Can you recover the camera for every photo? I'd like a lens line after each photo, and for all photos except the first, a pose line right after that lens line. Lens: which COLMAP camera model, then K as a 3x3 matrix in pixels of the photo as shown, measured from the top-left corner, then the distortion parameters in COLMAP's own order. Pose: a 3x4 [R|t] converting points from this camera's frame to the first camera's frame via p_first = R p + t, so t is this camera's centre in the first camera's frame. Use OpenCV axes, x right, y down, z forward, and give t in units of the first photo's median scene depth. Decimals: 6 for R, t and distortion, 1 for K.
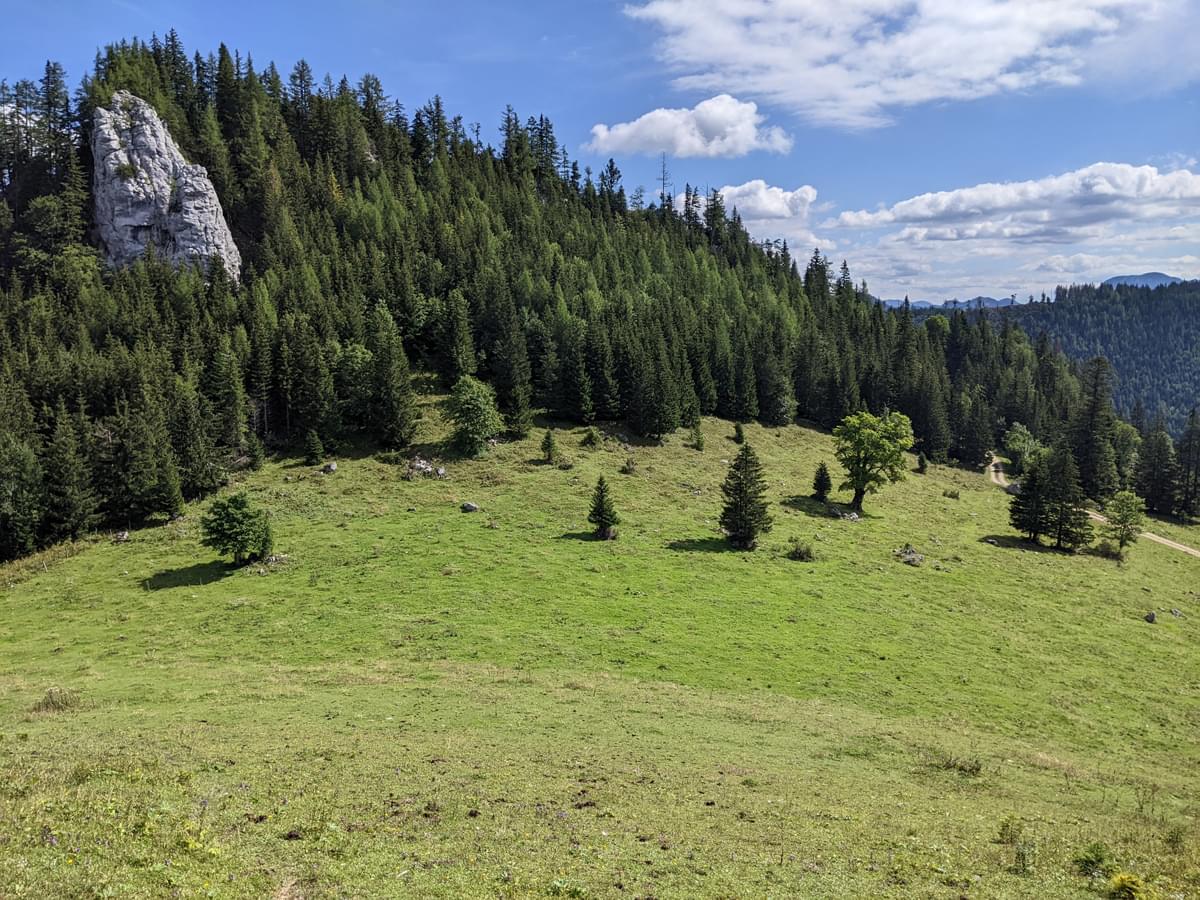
lens RADIAL K [[974.0, 0, 602.8], [0, 974.0, 443.7], [0, 0, 1]] dist [0.008807, -0.029228]
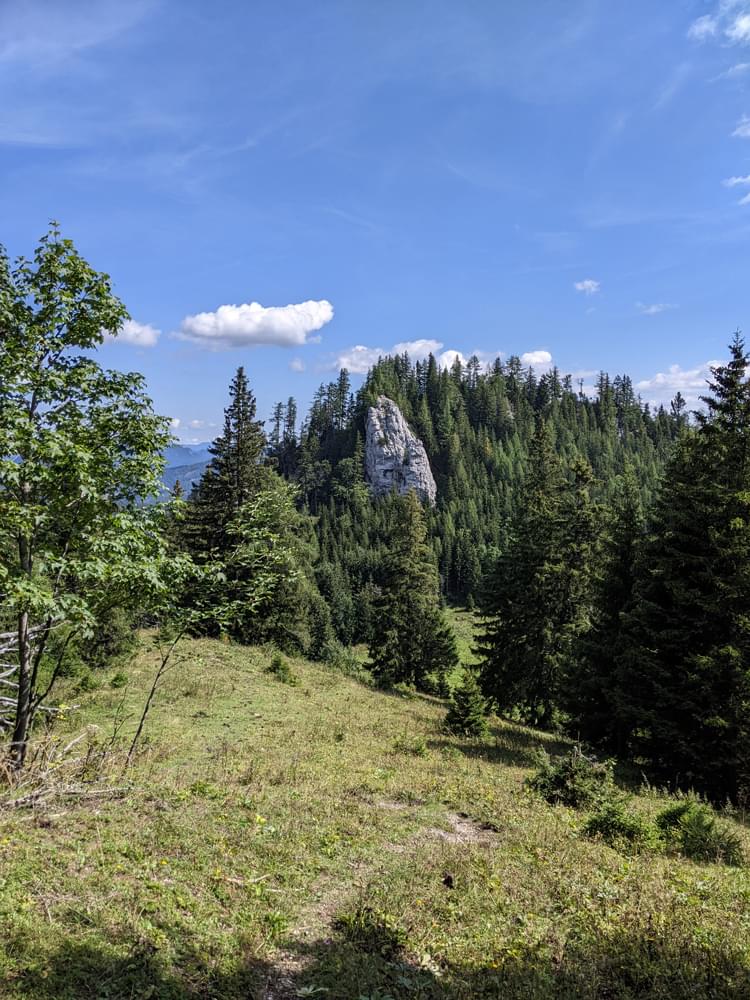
lens RADIAL K [[811.6, 0, 371.4], [0, 811.6, 497.0], [0, 0, 1]] dist [0.008807, -0.029228]
pose [[0.918776, 0.038121, -0.392935, 0.124318], [-0.064972, 0.996356, -0.055258, -0.079347], [0.389396, 0.076299, 0.917905, -0.470984]]
